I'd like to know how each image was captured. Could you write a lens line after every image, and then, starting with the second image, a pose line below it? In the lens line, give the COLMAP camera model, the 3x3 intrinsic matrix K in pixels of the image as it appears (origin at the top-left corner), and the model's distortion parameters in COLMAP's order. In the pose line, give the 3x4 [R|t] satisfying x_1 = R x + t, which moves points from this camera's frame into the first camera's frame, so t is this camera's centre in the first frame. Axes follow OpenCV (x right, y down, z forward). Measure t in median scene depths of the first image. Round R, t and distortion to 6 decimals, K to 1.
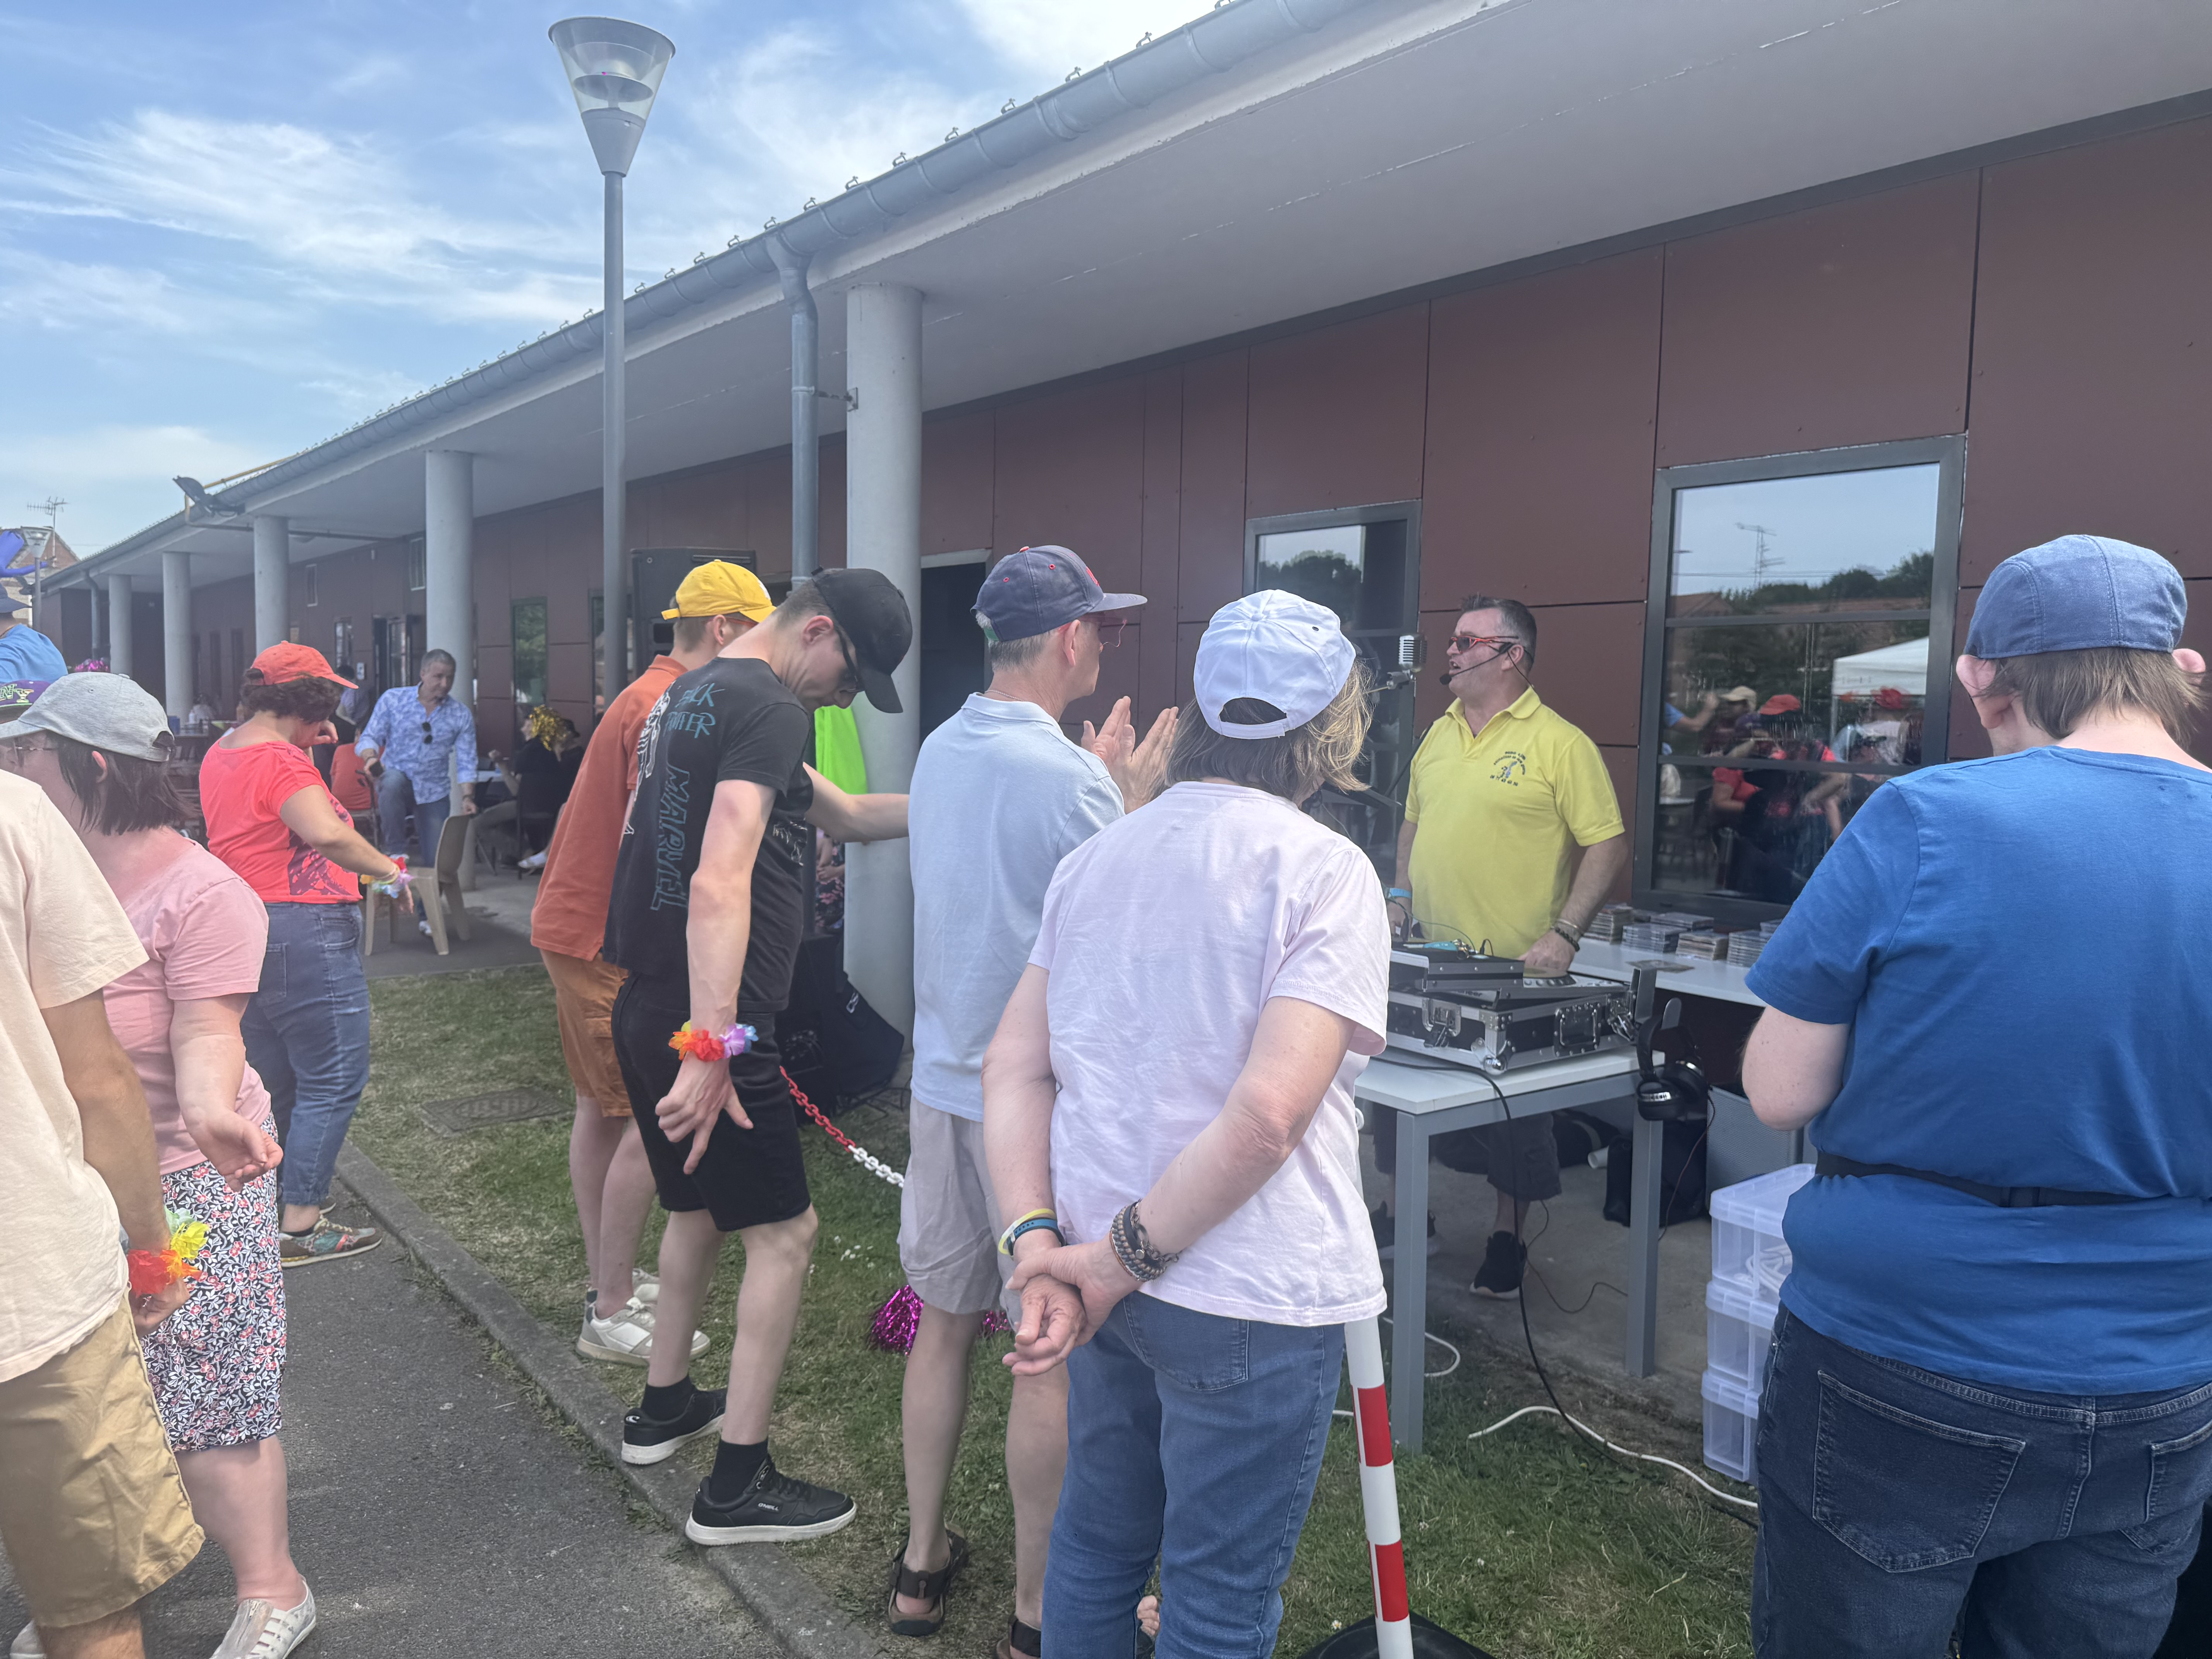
lens RADIAL K [[1523.2, 0, 1106.0], [0, 1523.2, 829.5], [0, 0, 1]] dist [0.066495, -0.088512]
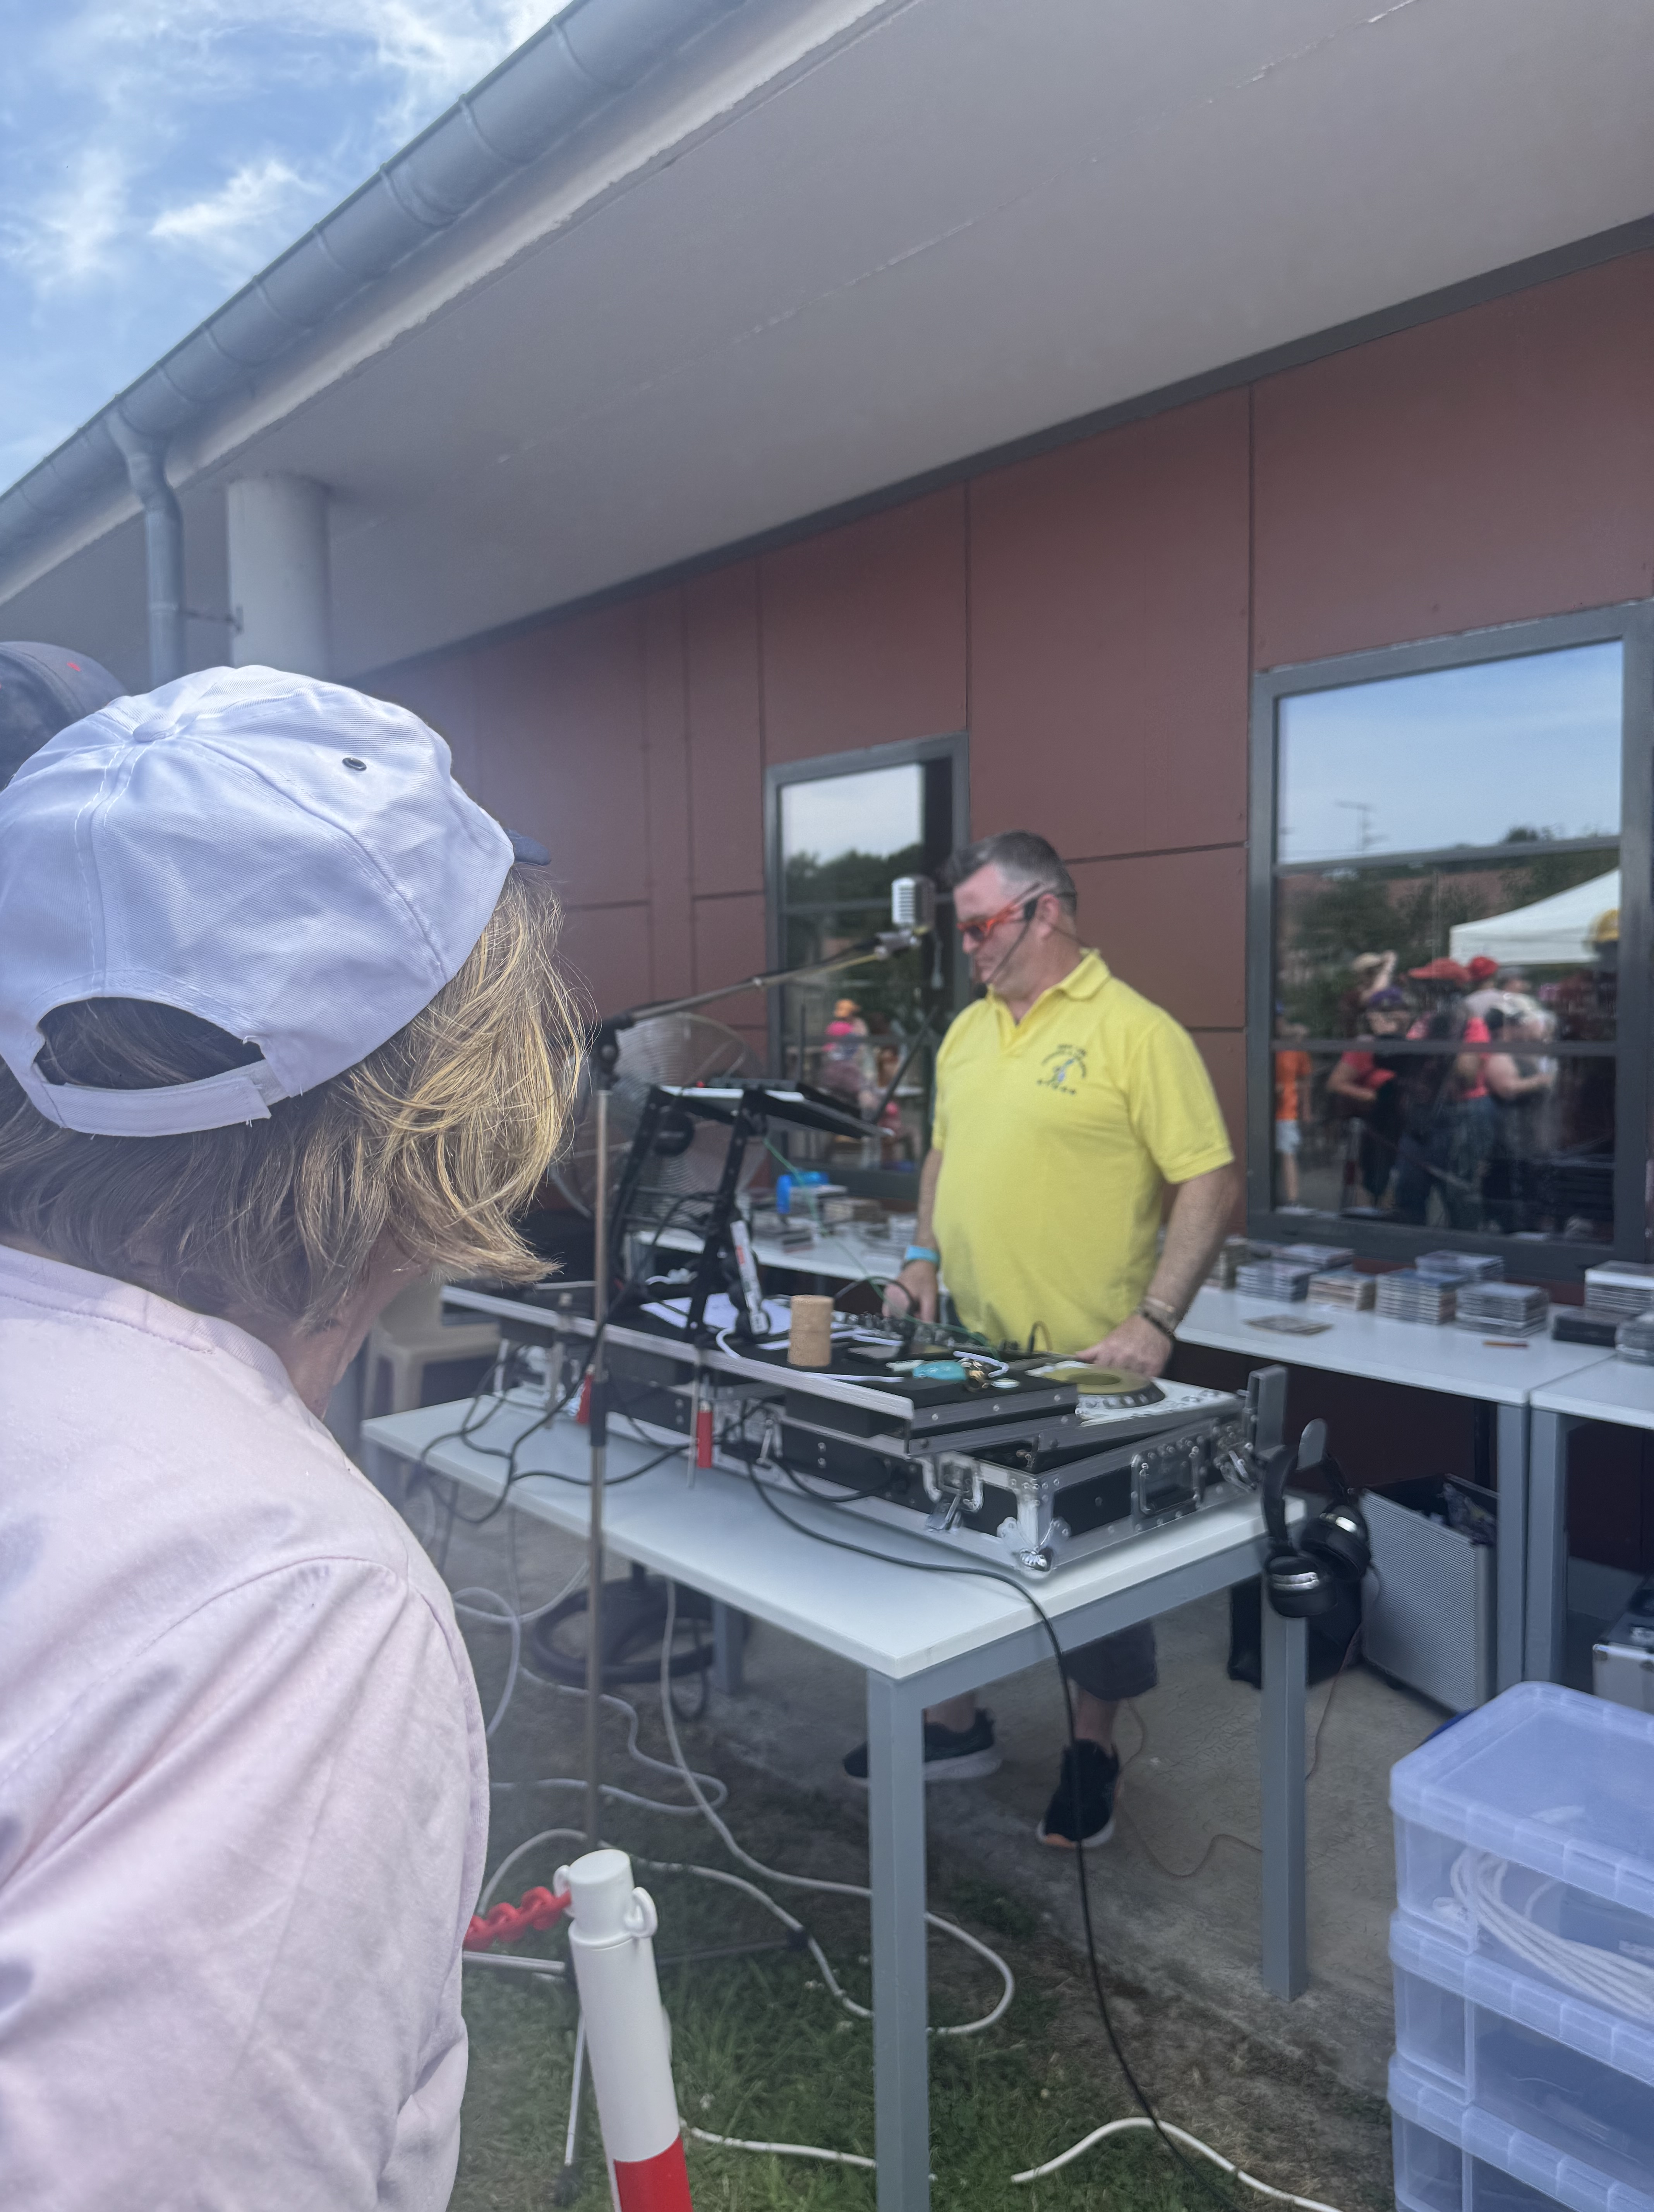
lens RADIAL K [[1550.2, 0, 787.0], [0, 1550.2, 1100.8], [0, 0, 1]] dist [0.002712, 0.000239]
pose [[0.998449, -0.038130, 0.040563, 0.113783], [0.038851, 0.999098, -0.017132, -0.019662], [-0.039873, 0.018682, 0.999030, 0.317365]]
